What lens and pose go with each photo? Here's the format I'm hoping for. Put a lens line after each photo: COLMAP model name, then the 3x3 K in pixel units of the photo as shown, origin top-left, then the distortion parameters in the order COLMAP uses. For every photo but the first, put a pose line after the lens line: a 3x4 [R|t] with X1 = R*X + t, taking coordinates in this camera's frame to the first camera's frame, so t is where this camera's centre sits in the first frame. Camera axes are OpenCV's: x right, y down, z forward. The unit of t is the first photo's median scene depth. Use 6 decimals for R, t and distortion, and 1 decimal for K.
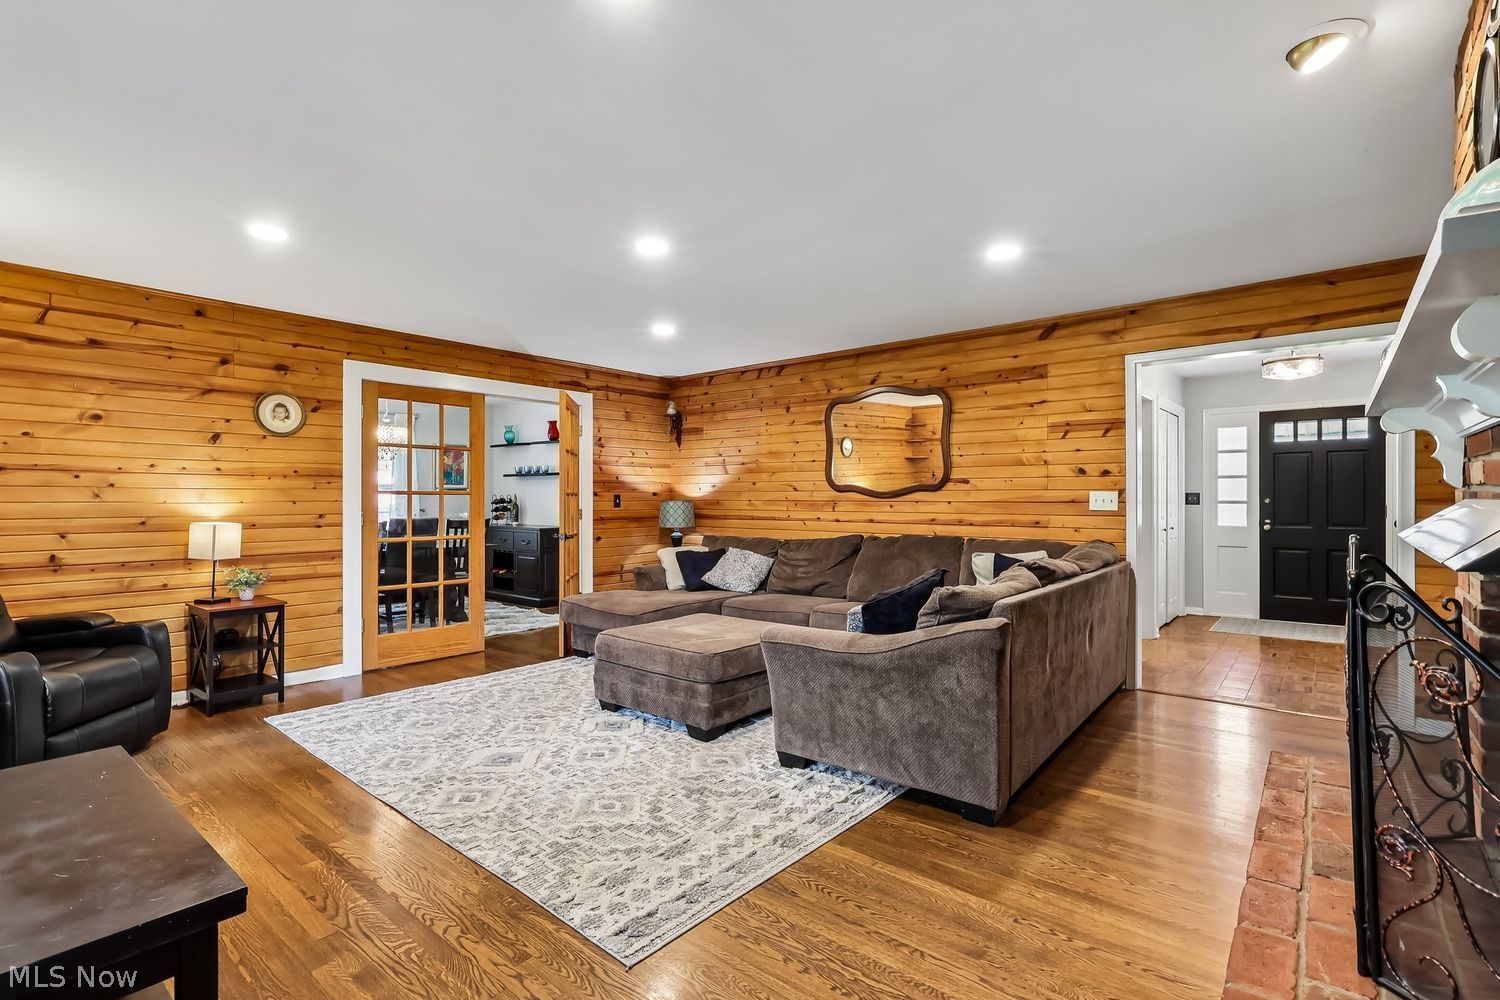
lens RADIAL K [[708.2, 0, 747.7], [0, 708.2, 498.4], [0, 0, 1]] dist [-0.003110, 0.001868]
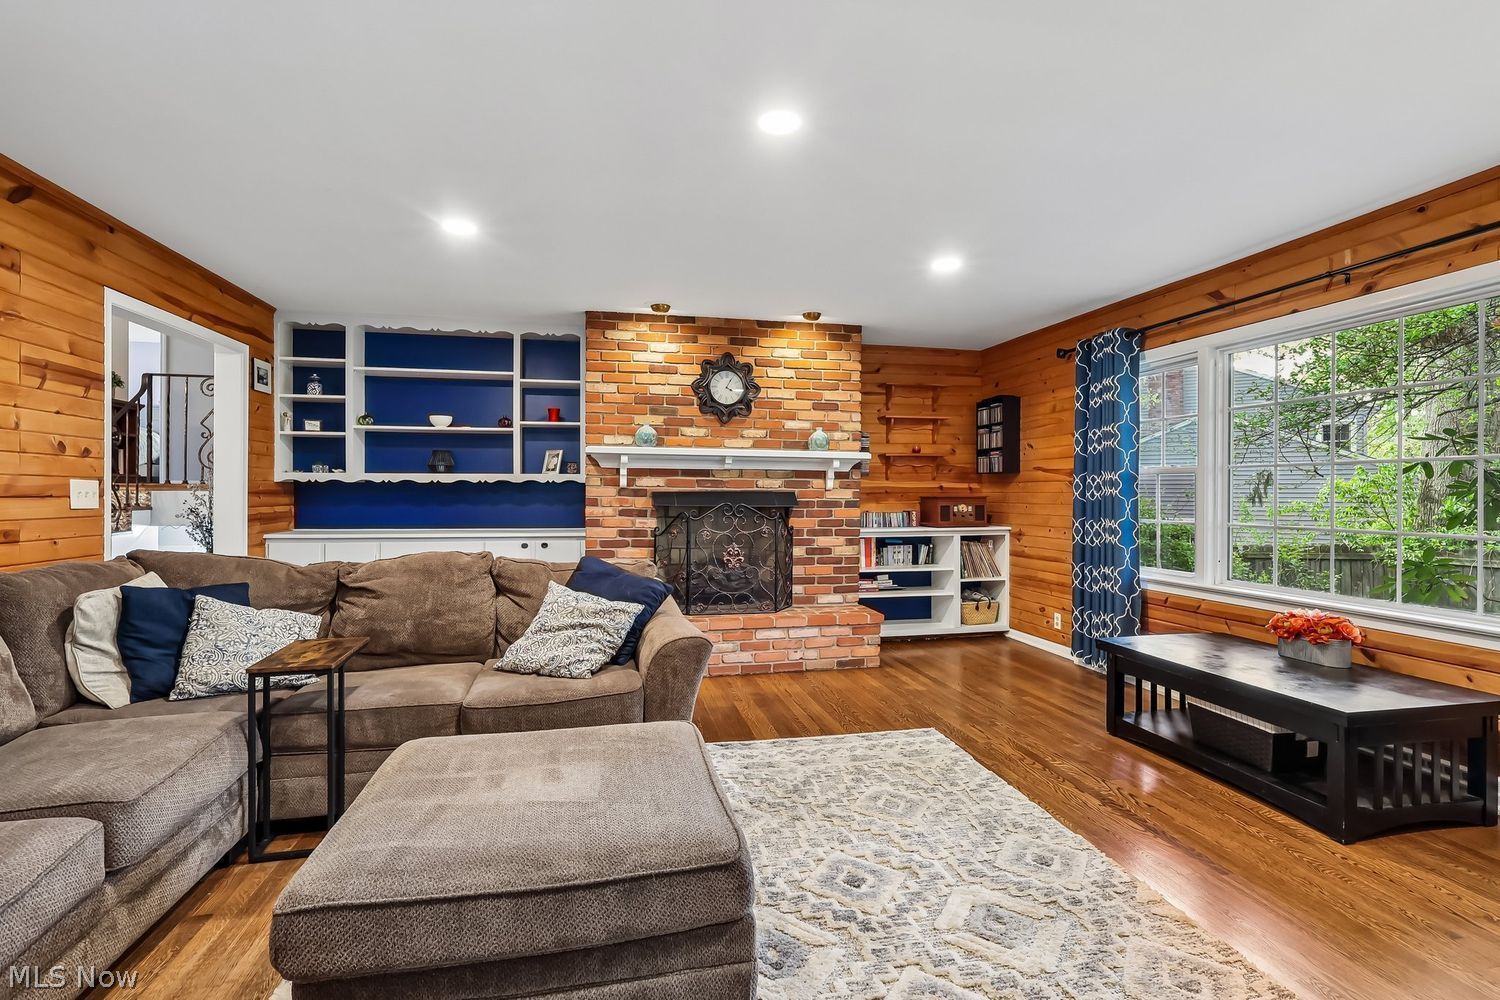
lens RADIAL K [[708.2, 0, 745.3], [0, 708.2, 491.7], [0, 0, 1]] dist [-0.003110, 0.001868]
pose [[-0.784590, 0.004320, 0.620000, -0.258370], [0.001068, 0.999984, -0.005615, 0.003436], [-0.620014, -0.003743, -0.784582, 0.754418]]
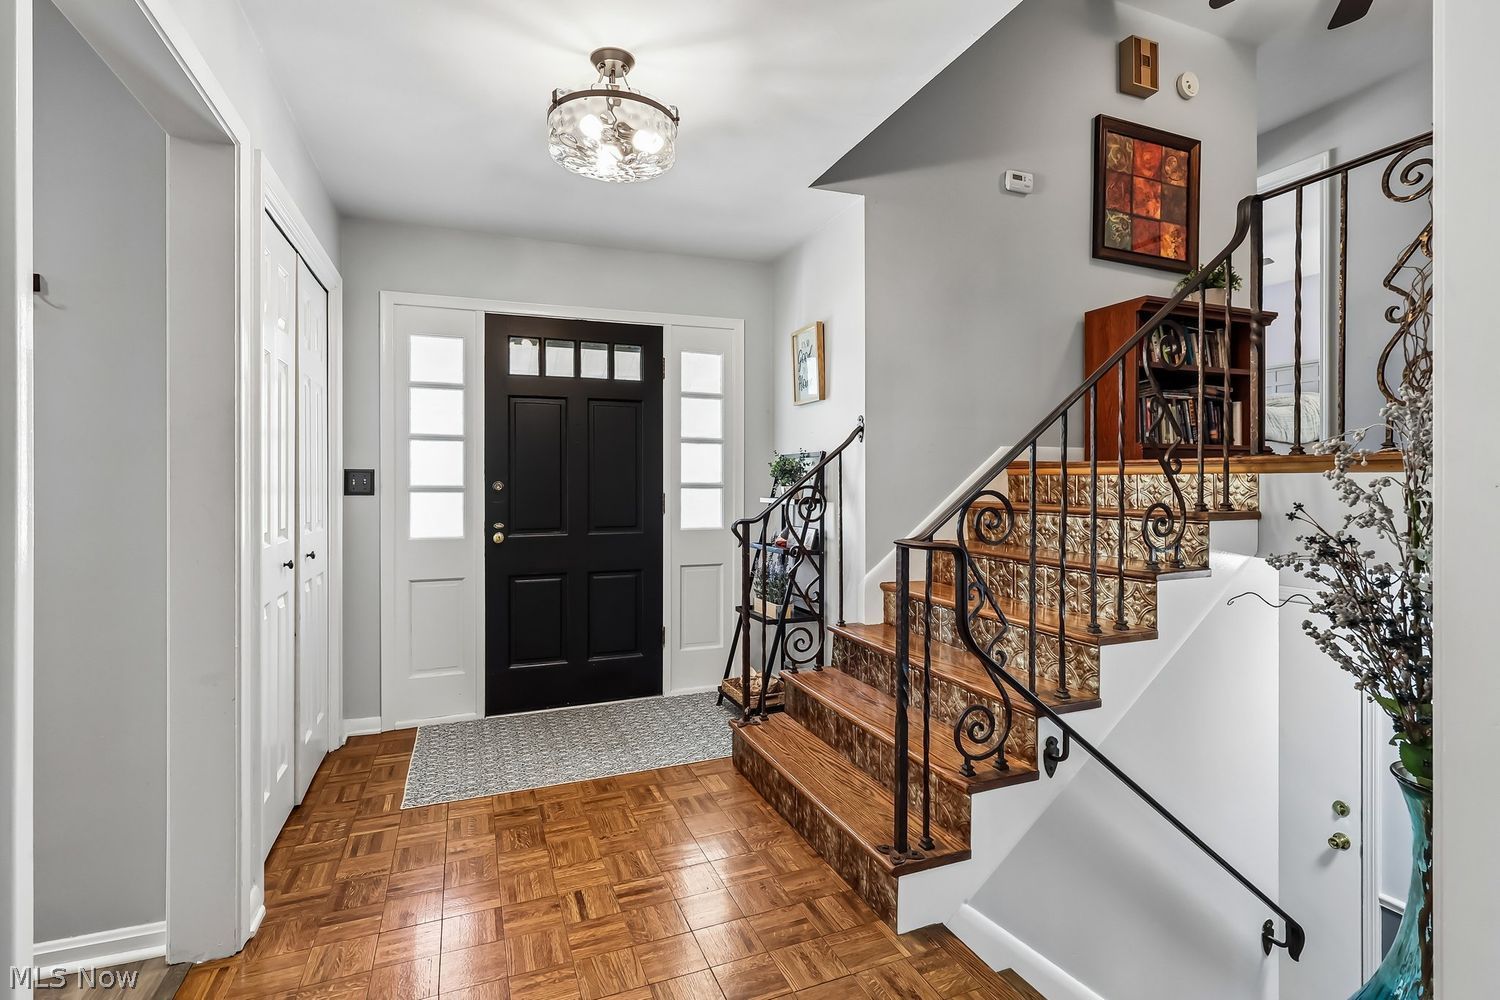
lens RADIAL K [[708.2, 0, 752.1], [0, 708.2, 488.2], [0, 0, 1]] dist [-0.003110, 0.001868]
pose [[0.476296, 0.000503, 0.879285, 0.368233], [-0.001997, 0.999998, 0.000510, 0.004237], [-0.879283, -0.001999, 0.476296, 0.591822]]
